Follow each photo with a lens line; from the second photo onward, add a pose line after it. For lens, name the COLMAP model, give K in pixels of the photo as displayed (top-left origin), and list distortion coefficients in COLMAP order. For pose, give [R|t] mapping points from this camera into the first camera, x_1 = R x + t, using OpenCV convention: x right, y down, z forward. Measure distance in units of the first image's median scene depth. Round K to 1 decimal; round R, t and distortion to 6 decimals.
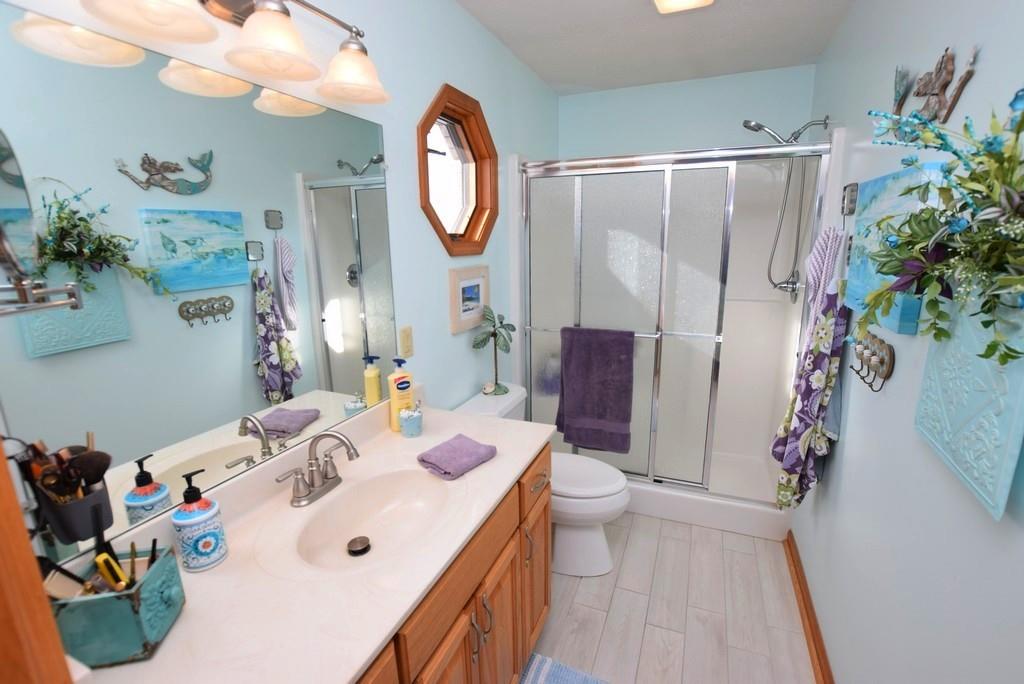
lens RADIAL K [[451.2, 0, 514.5], [0, 451.2, 345.5], [0, 0, 1]] dist [-0.030826, 0.002234]
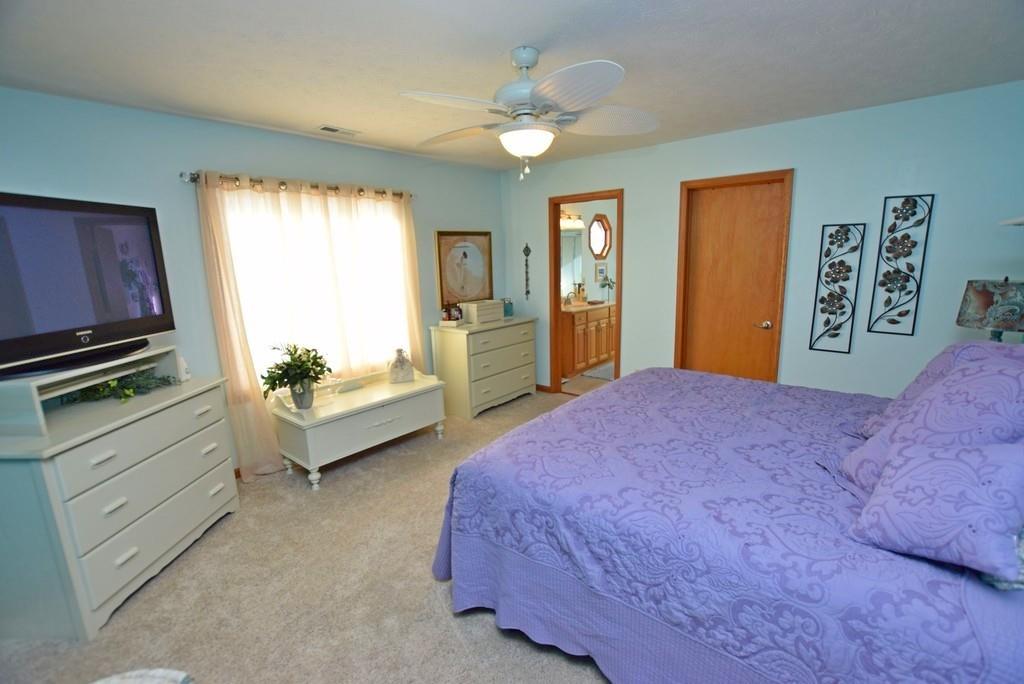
lens RADIAL K [[451.2, 0, 511.9], [0, 451.2, 344.9], [0, 0, 1]] dist [-0.030826, 0.002234]
pose [[0.949335, 0.054341, -0.309531, 0.354114], [-0.050140, 0.998510, 0.021515, 0.411350], [0.310239, -0.004905, 0.950646, -2.507600]]
